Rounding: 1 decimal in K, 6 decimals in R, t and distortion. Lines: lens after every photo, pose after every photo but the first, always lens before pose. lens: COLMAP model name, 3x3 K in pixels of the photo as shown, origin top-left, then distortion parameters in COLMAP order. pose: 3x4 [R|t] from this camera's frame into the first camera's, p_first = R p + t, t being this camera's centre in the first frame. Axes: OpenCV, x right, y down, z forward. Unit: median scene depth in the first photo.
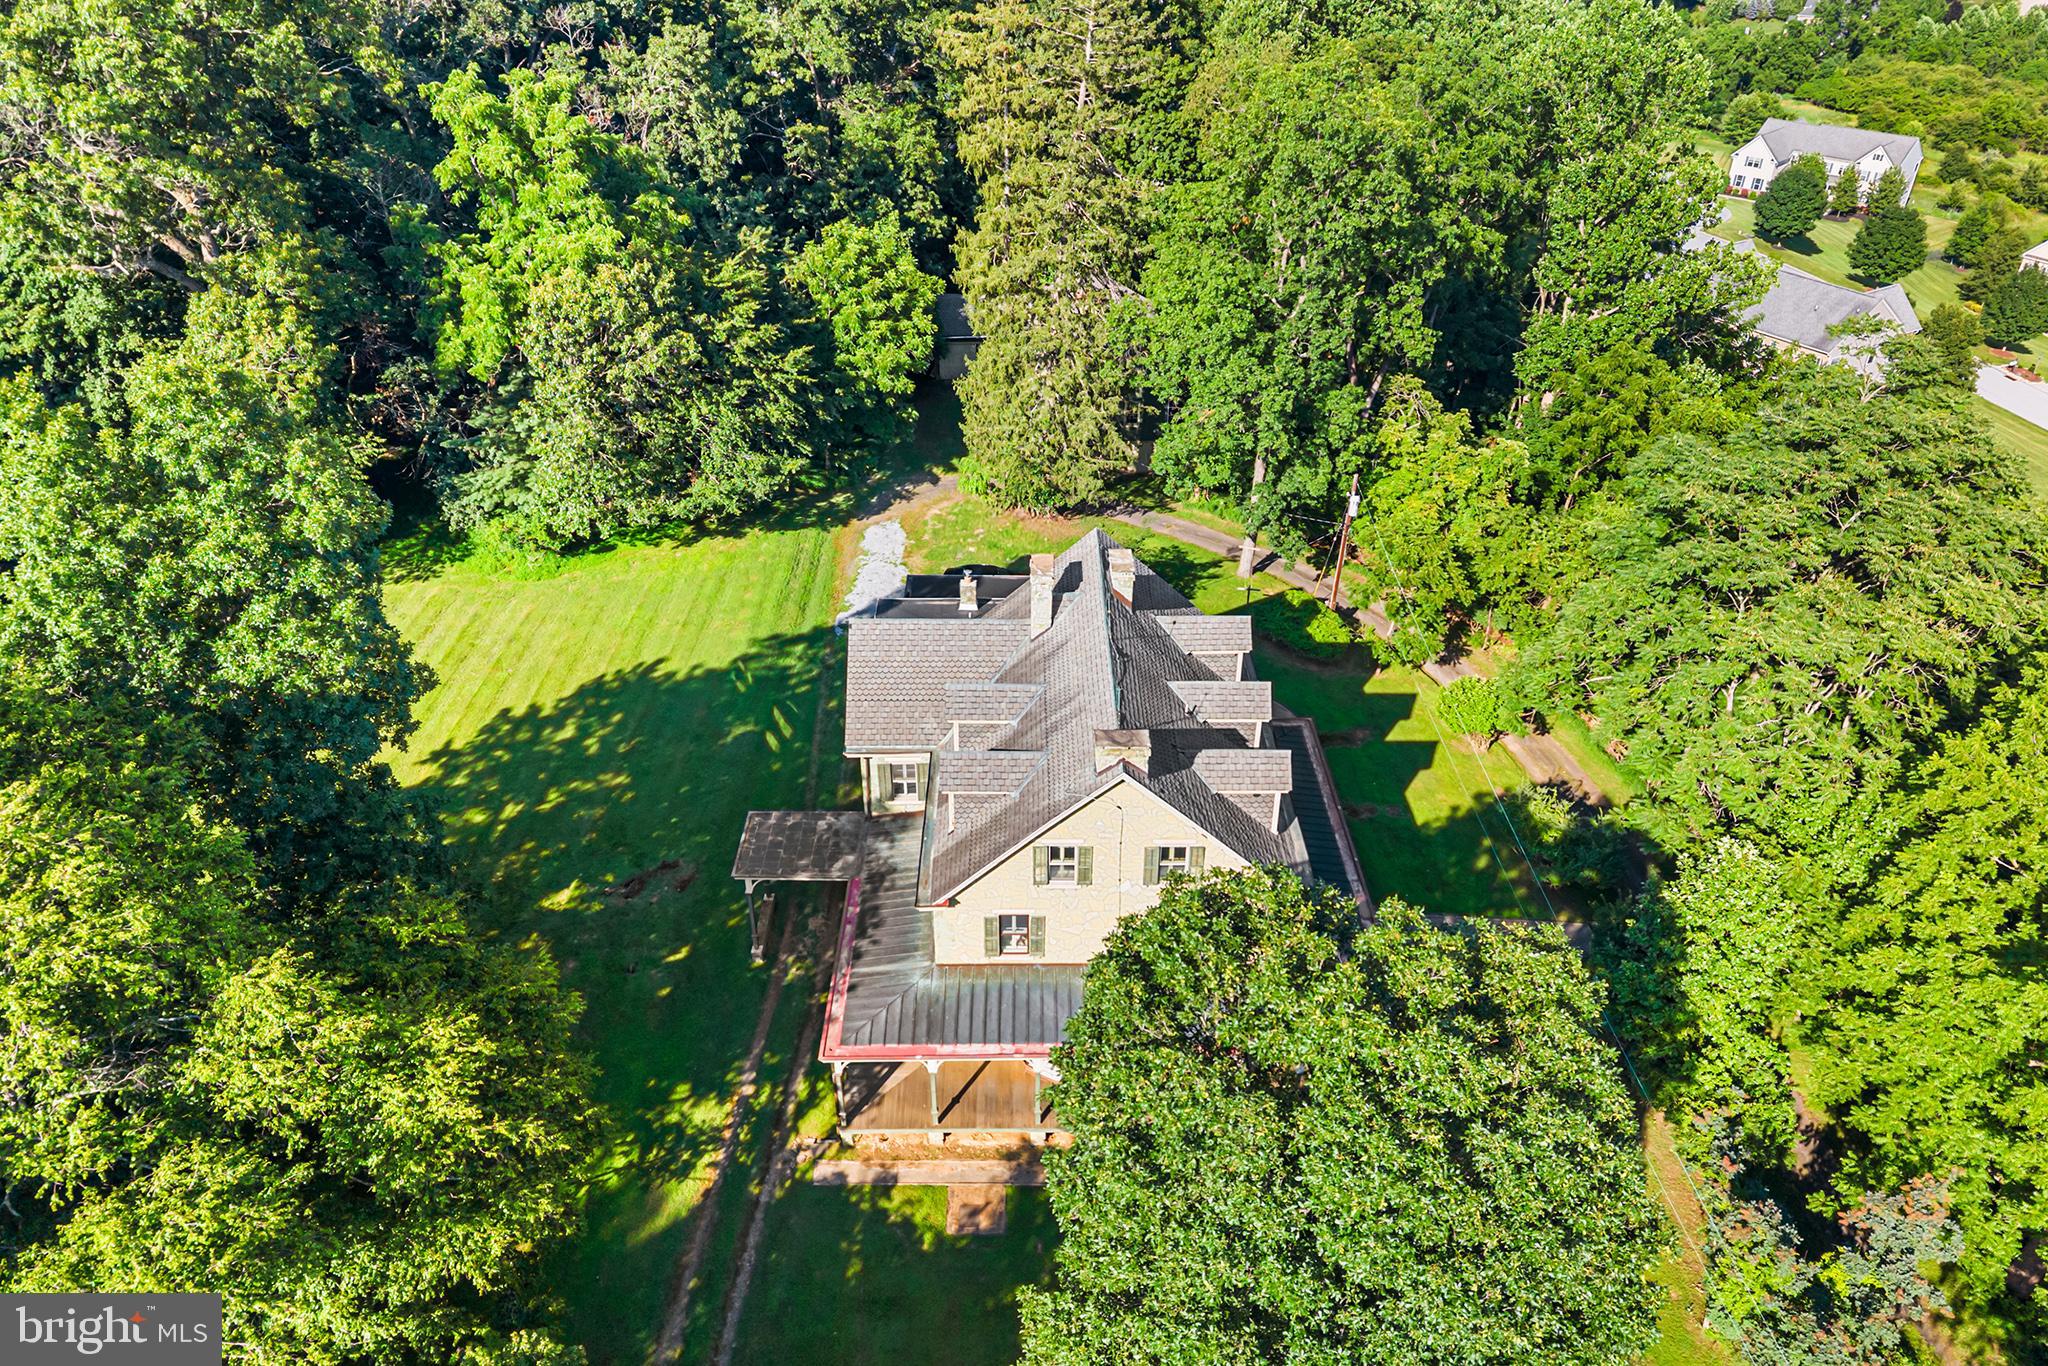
lens RADIAL K [[1397.1, 0, 1003.7], [0, 1397.1, 689.7], [0, 0, 1]] dist [0.012501, -0.000668]
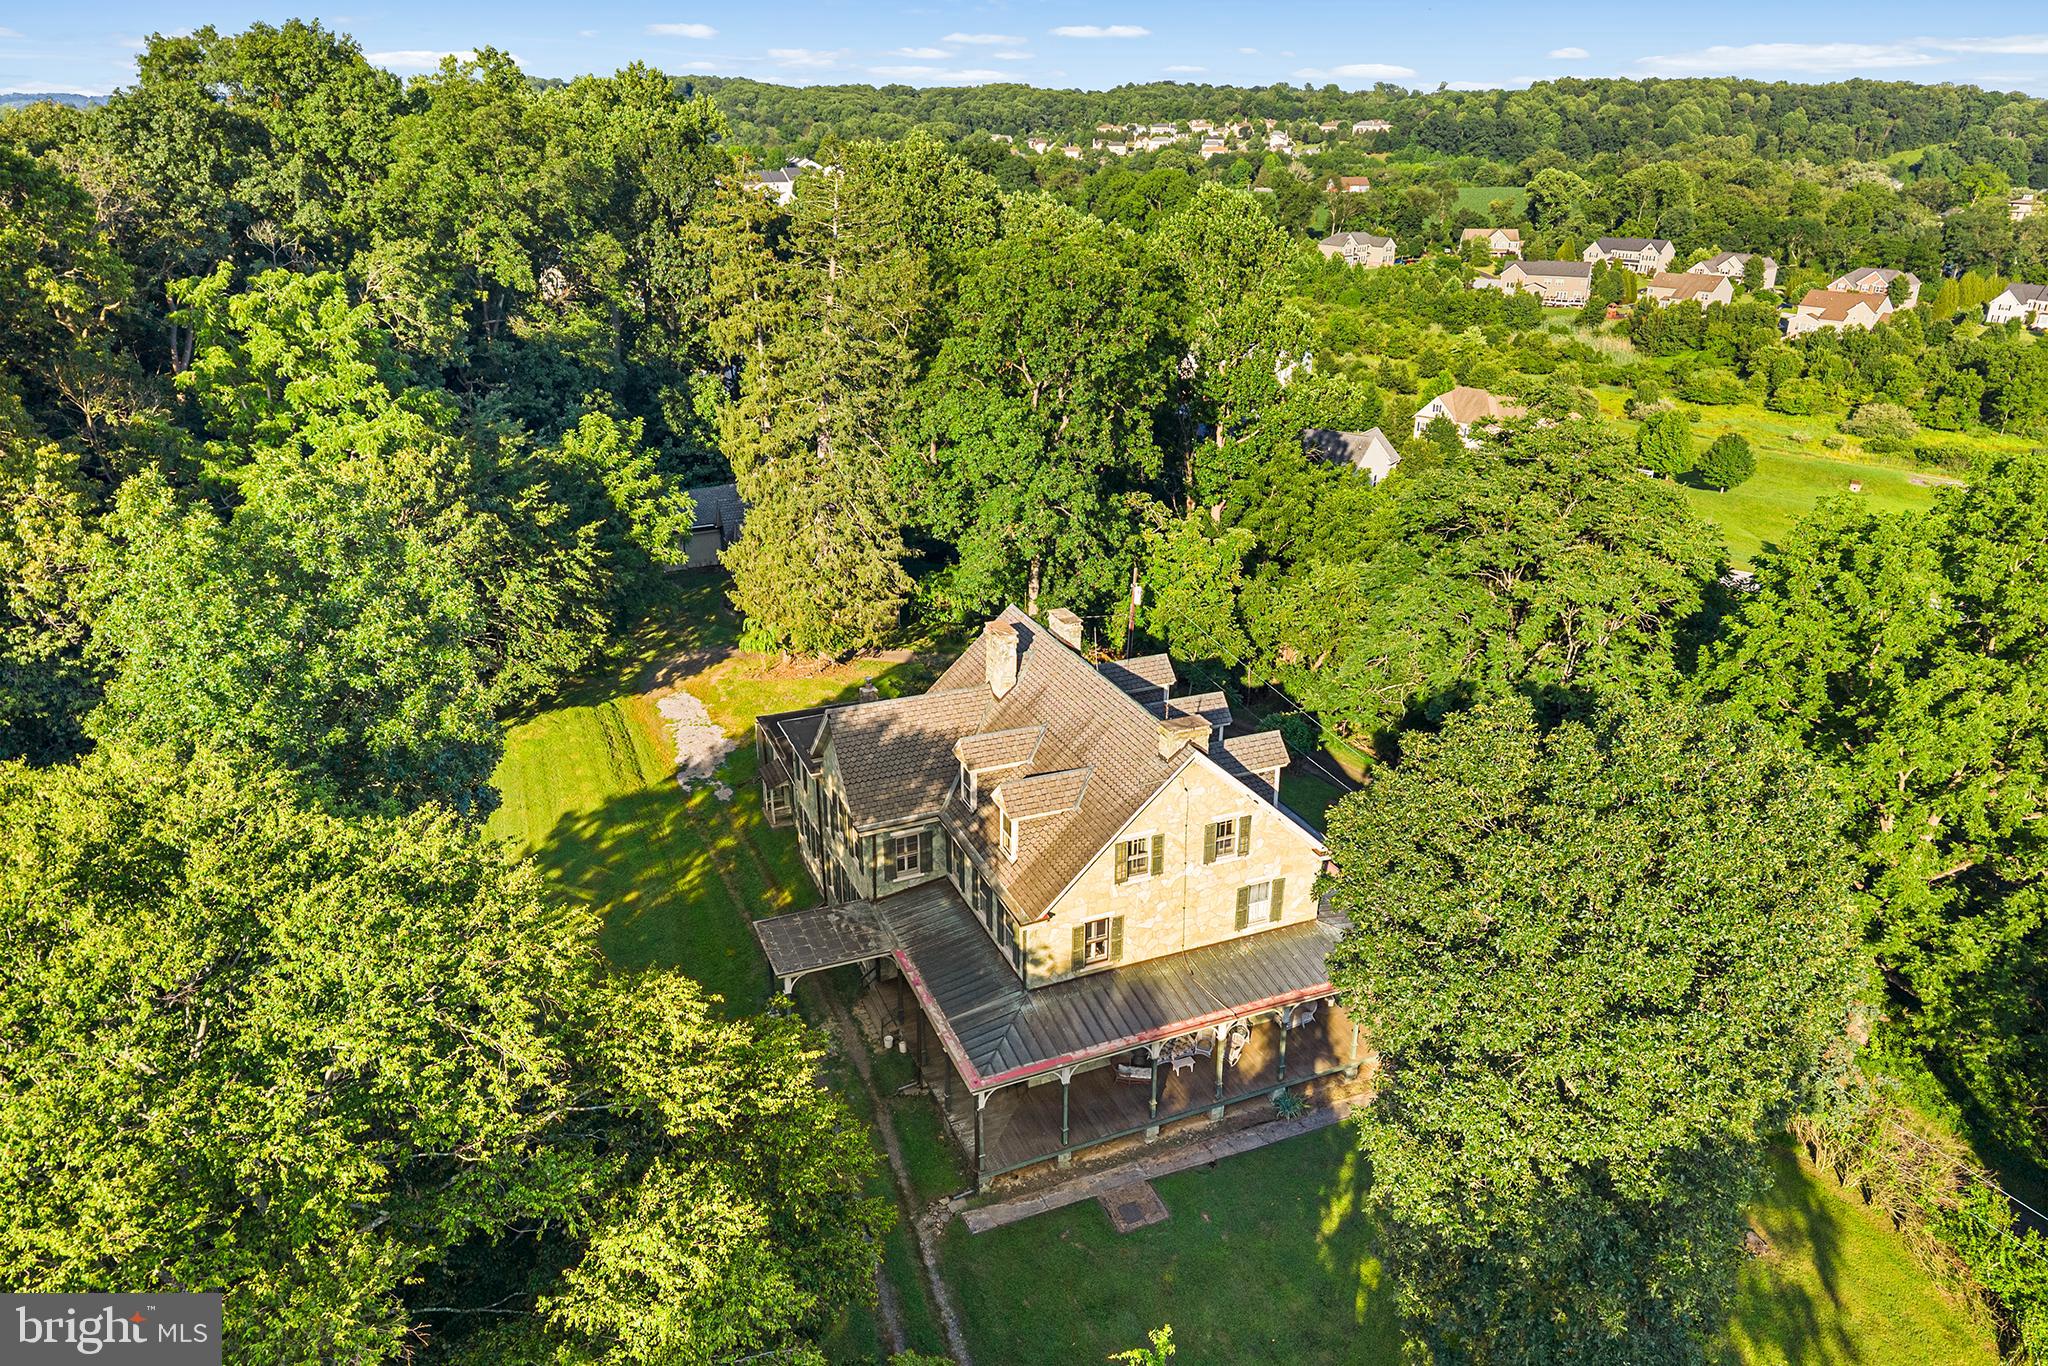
lens RADIAL K [[1397.1, 0, 1036.3], [0, 1397.1, 668.7], [0, 0, 1]] dist [0.012501, -0.000668]
pose [[0.918265, -0.144090, 0.368819, -0.252294], [0.211430, 0.965965, -0.149025, 0.078080], [-0.334793, 0.214824, 0.917477, -0.006178]]
